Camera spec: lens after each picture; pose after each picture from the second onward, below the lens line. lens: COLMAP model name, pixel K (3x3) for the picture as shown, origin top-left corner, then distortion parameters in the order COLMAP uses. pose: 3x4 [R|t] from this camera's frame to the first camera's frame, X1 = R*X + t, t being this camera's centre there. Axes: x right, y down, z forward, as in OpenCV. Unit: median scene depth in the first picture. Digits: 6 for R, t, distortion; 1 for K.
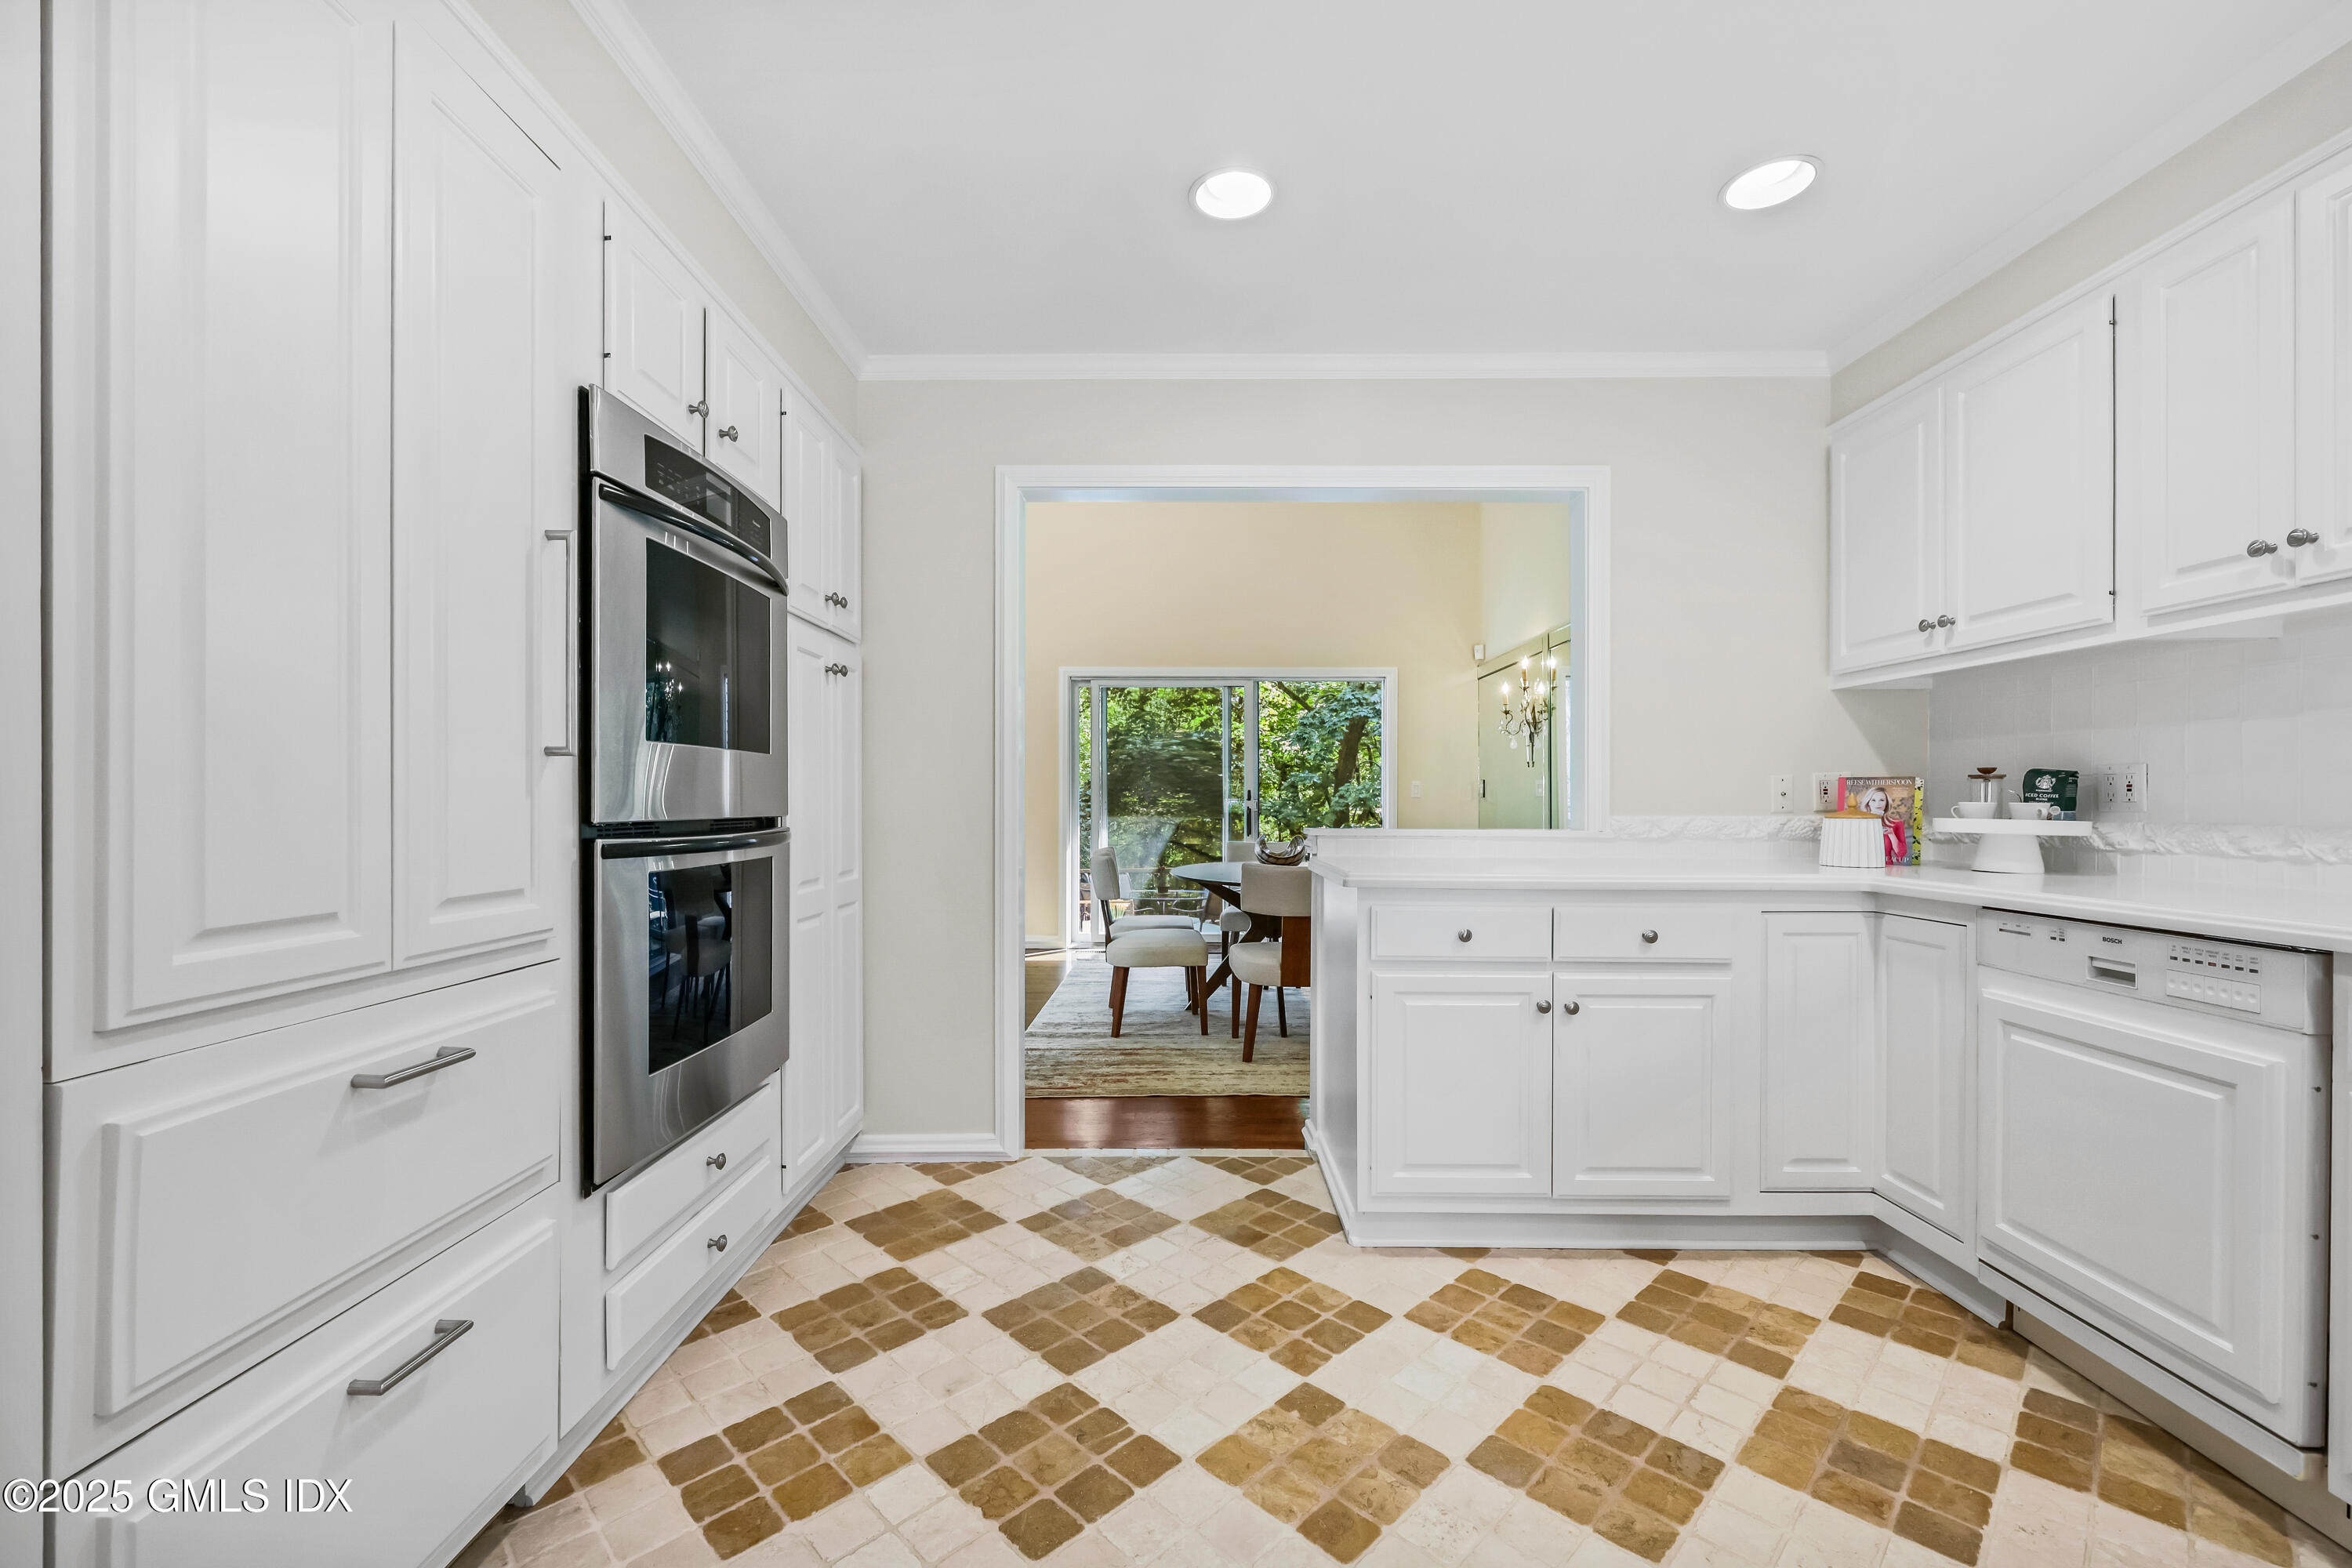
lens RADIAL K [[938.8, 0, 1176.0], [0, 938.8, 784.0], [0, 0, 1]] dist [-0.000516, -0.000030]
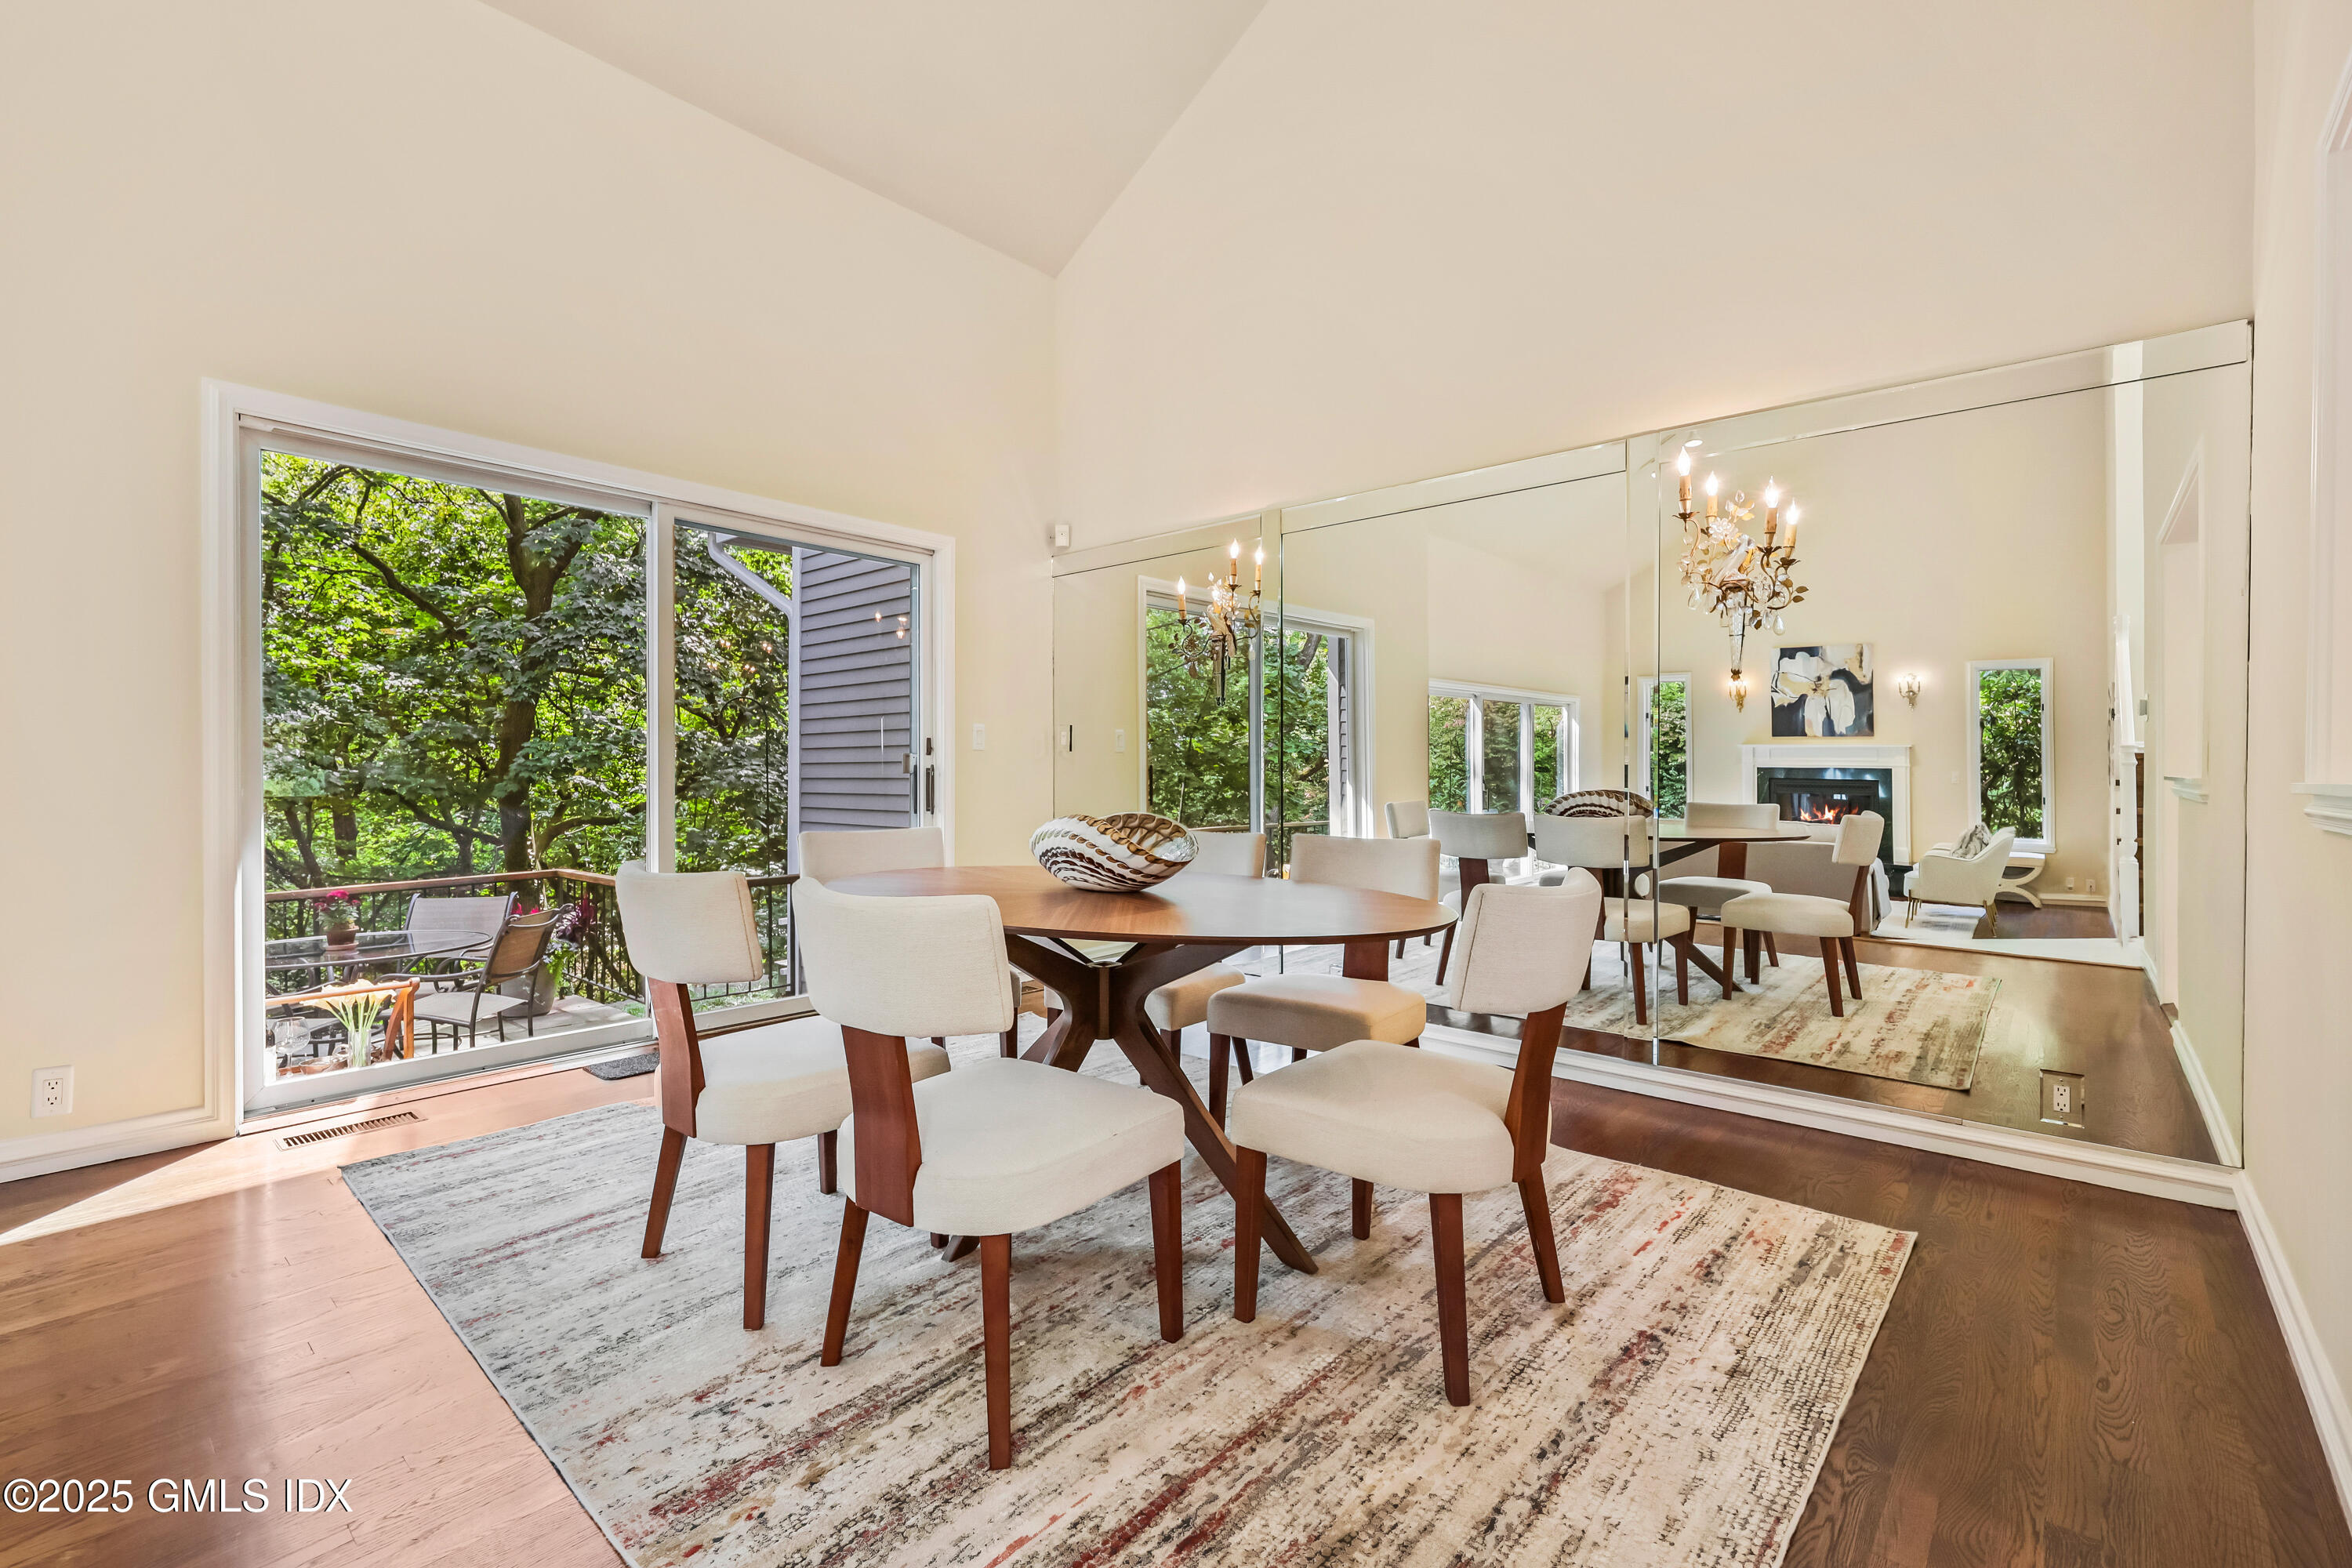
lens RADIAL K [[1009.5, 0, 1171.9], [0, 1009.5, 796.3], [0, 0, 1]] dist [0.000871, 0.013946]
pose [[0.659574, -0.028647, 0.751094, -0.176429], [-0.007305, 0.998982, 0.044517, 0.013869], [-0.751604, -0.034849, 0.658693, 0.456579]]
